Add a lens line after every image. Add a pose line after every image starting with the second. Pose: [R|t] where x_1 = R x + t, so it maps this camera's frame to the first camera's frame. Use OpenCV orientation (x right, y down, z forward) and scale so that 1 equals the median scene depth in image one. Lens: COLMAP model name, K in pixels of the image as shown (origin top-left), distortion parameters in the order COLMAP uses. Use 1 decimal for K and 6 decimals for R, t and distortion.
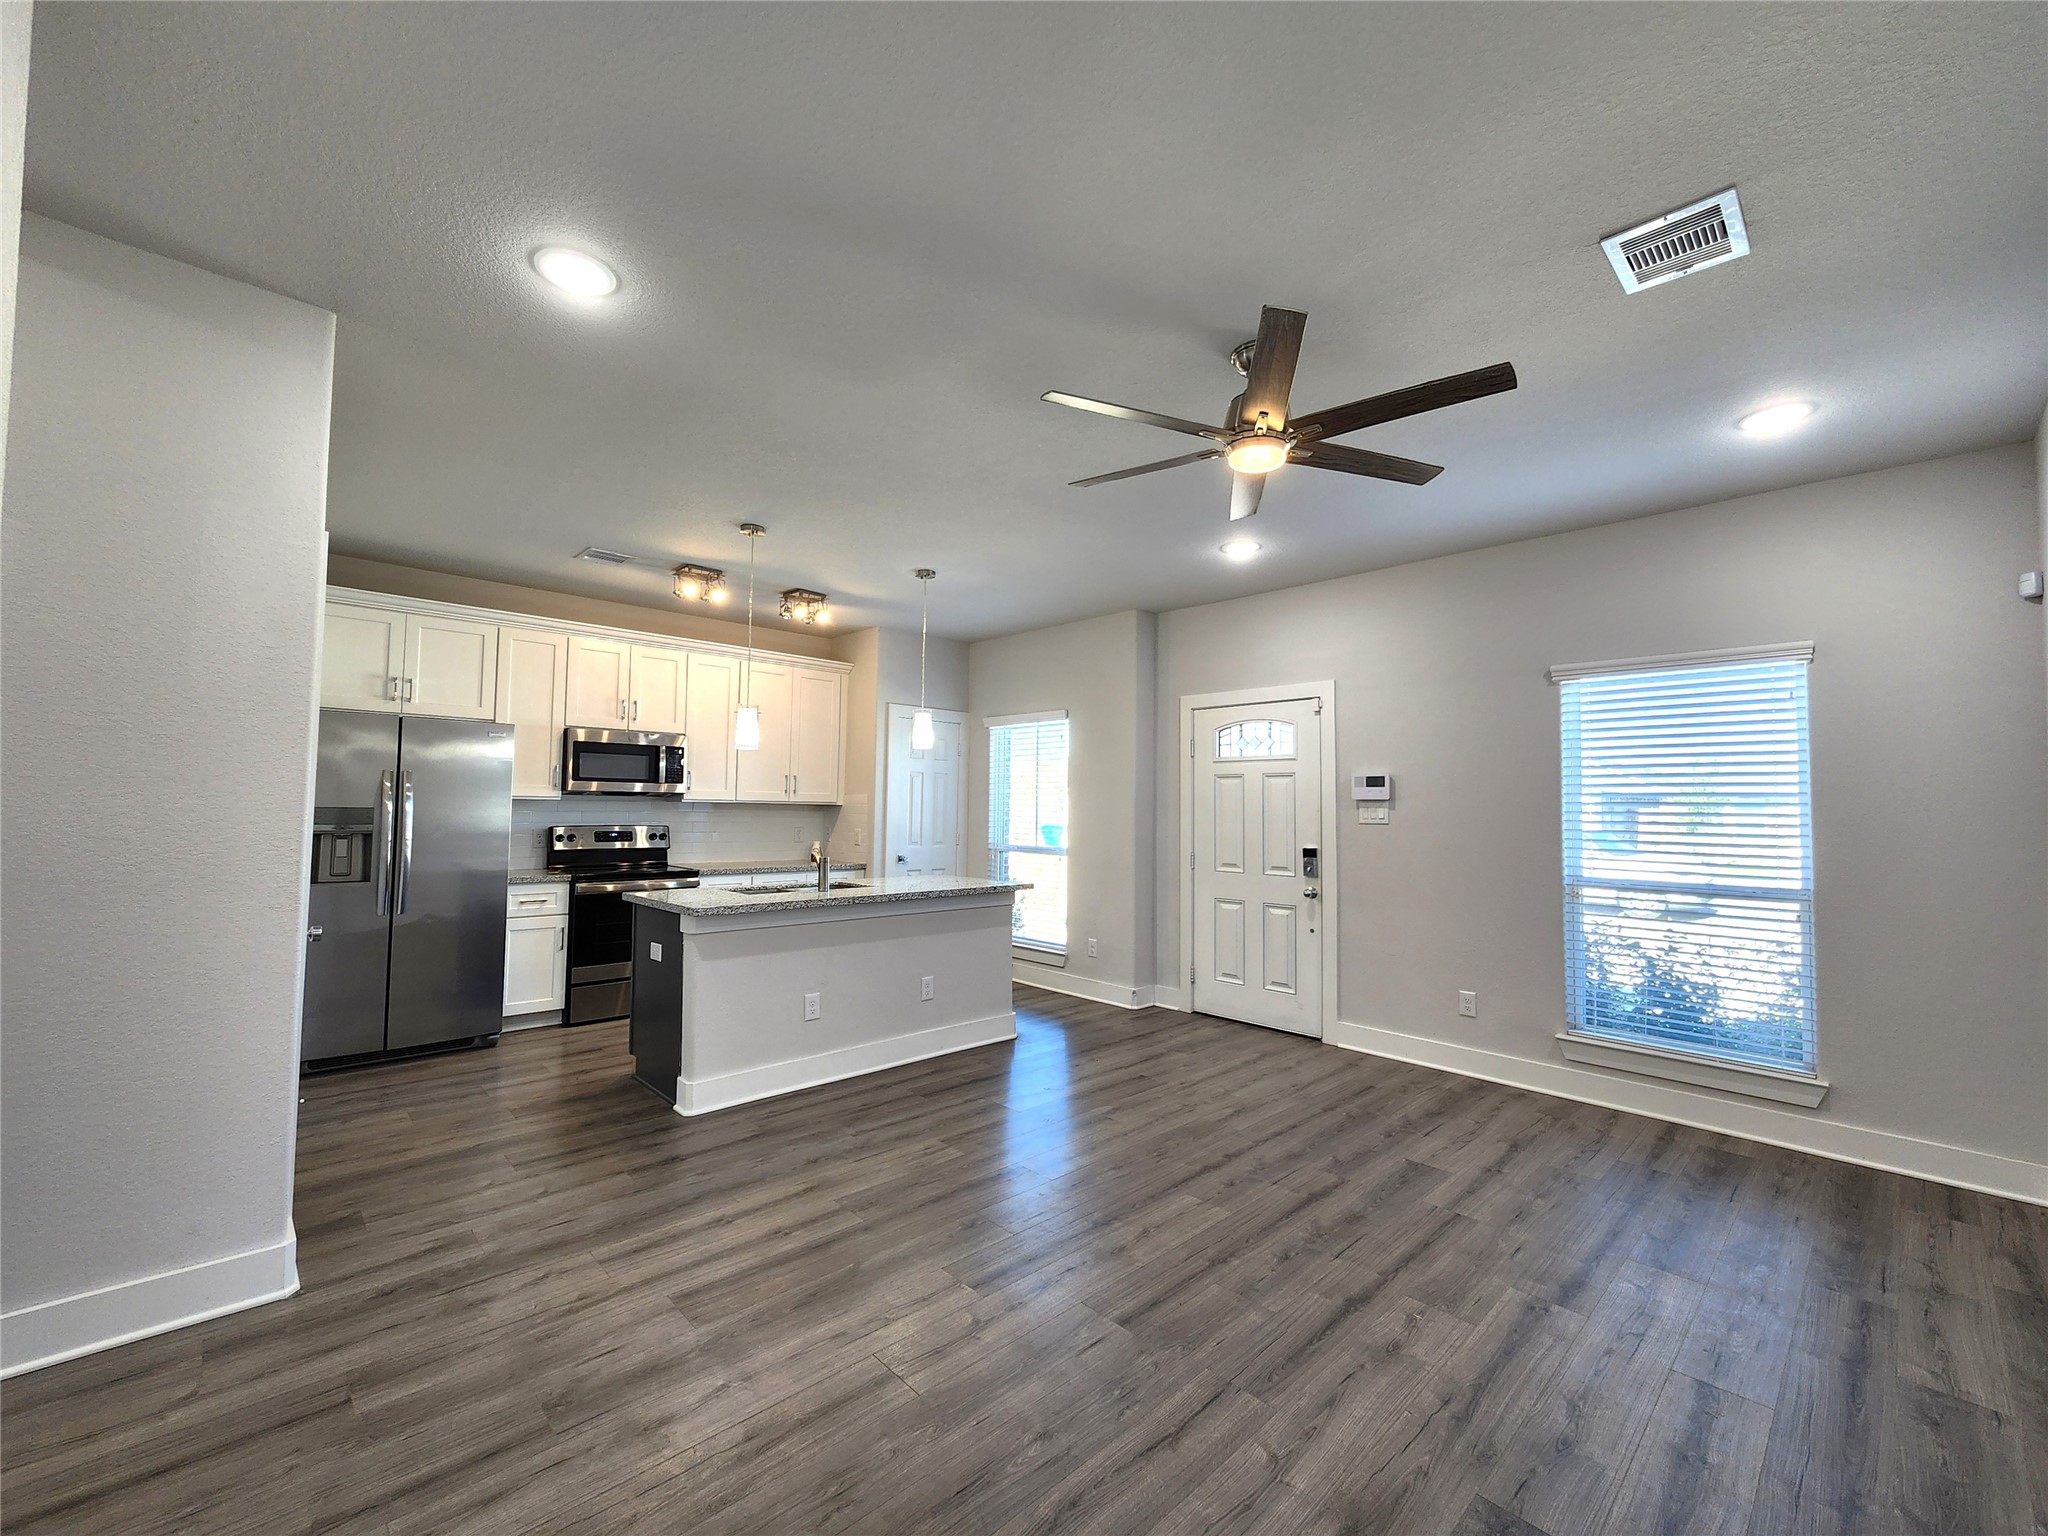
lens RADIAL K [[827.0, 0, 1031.2], [0, 827.0, 768.4], [0, 0, 1]] dist [-0.002208, -0.000435]
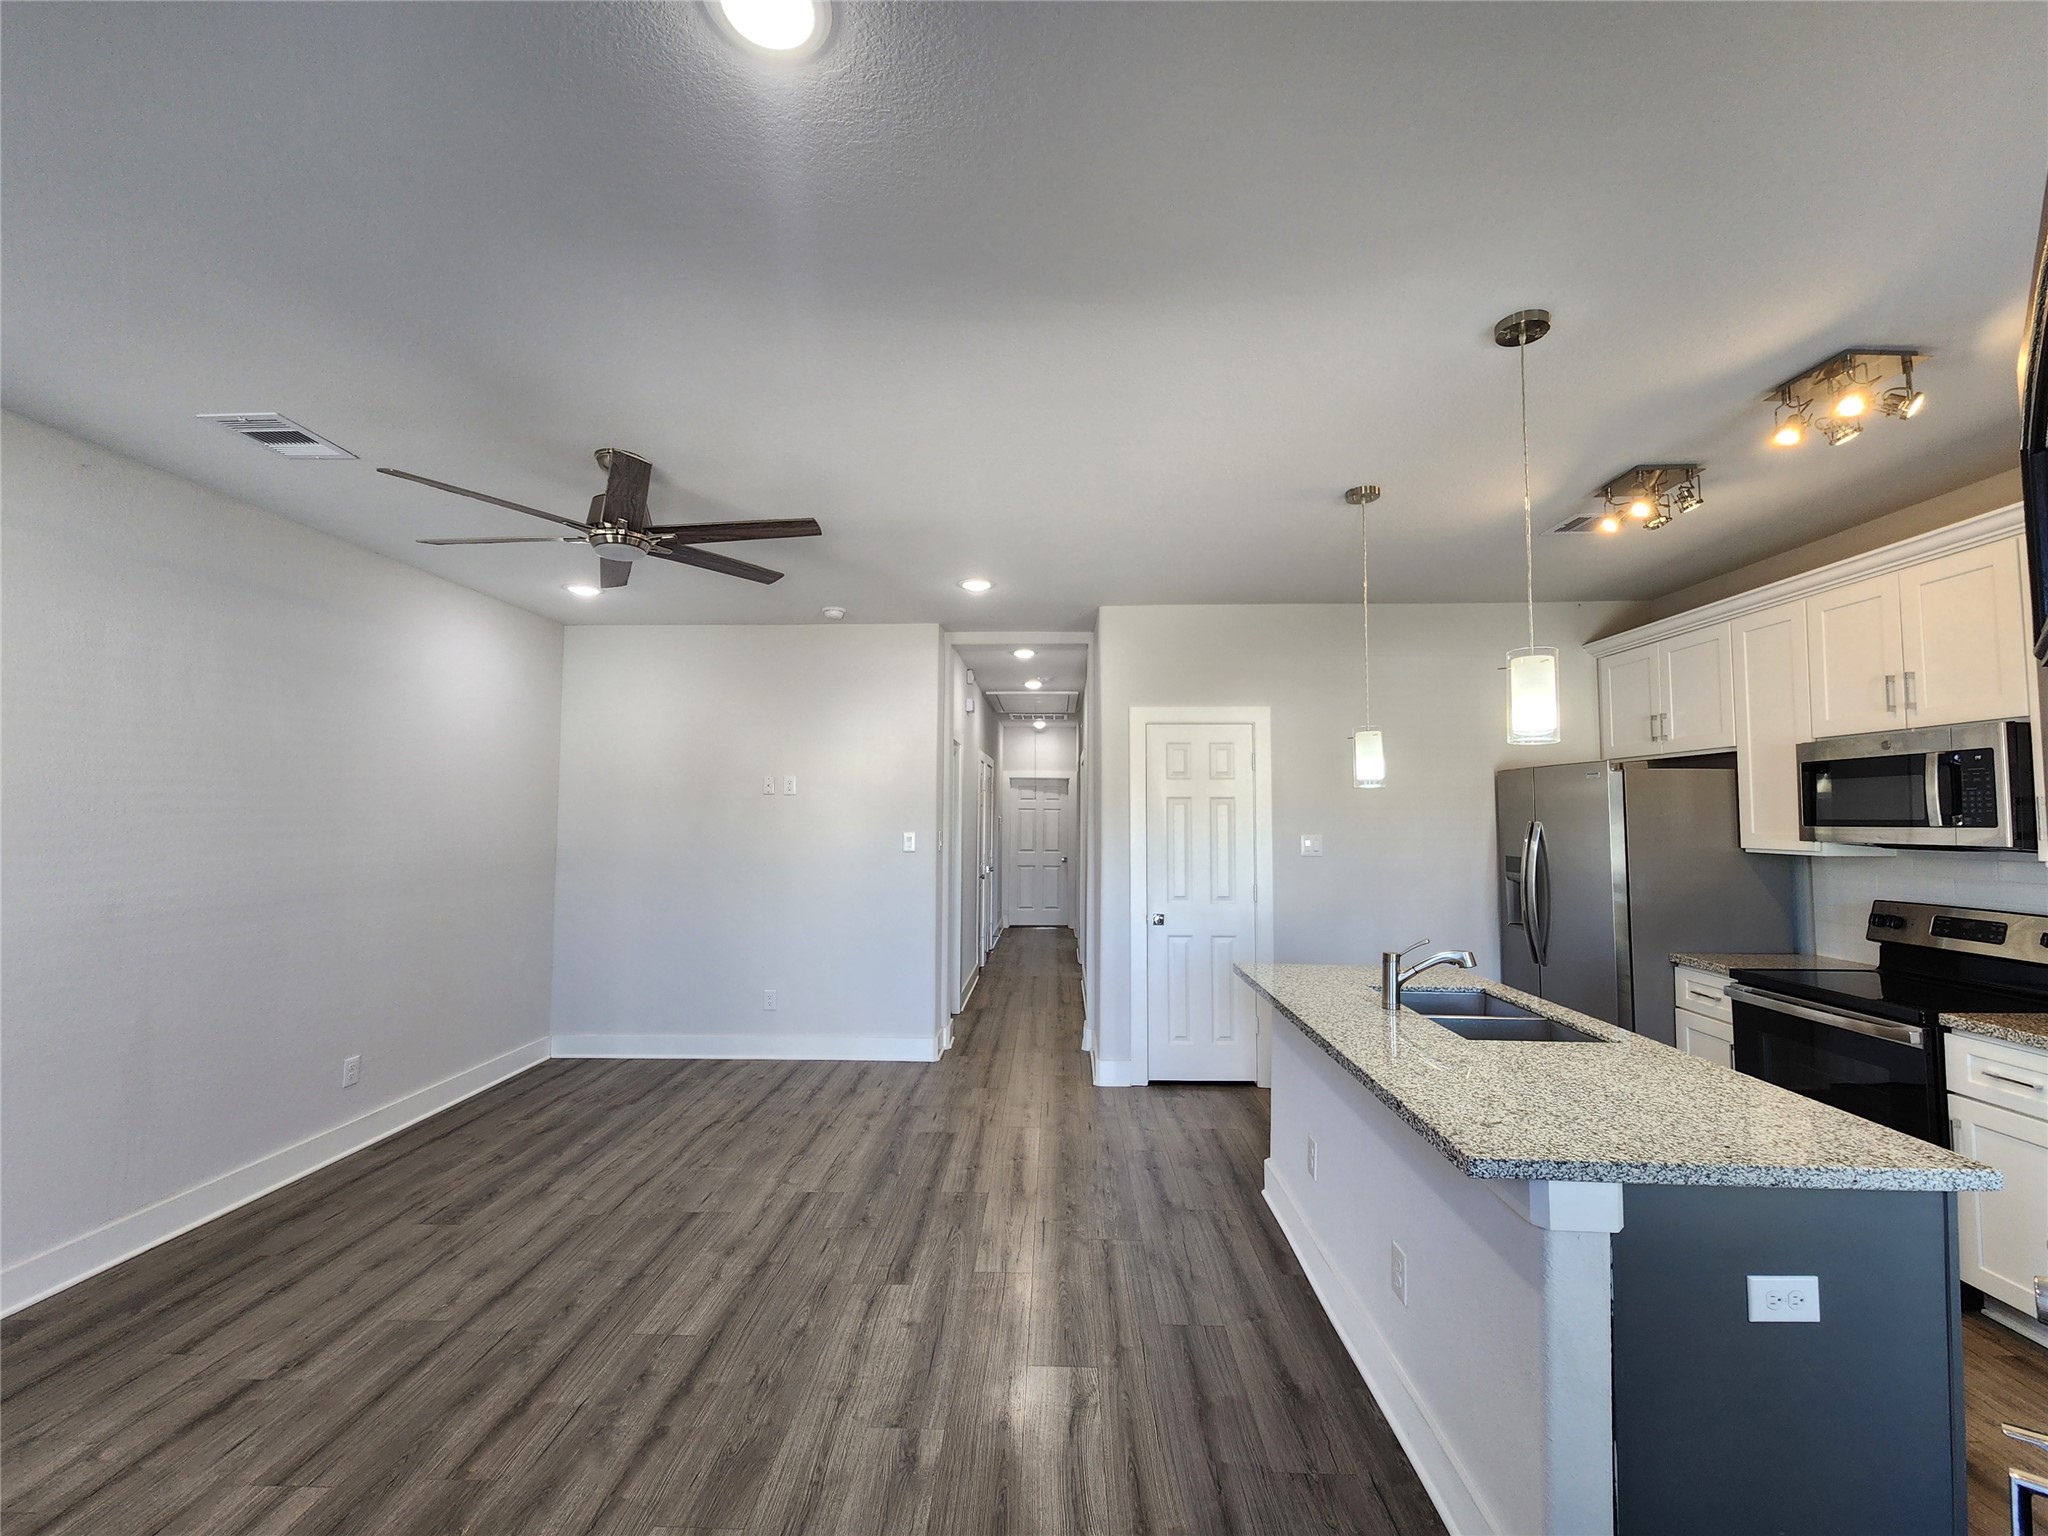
lens RADIAL K [[827.0, 0, 1027.9], [0, 827.0, 770.9], [0, 0, 1]] dist [-0.002208, -0.000435]
pose [[-0.711220, -0.055169, -0.700801, 0.583662], [0.022047, 0.994675, -0.100678, 0.045588], [0.702624, -0.087055, -0.706216, 1.940624]]
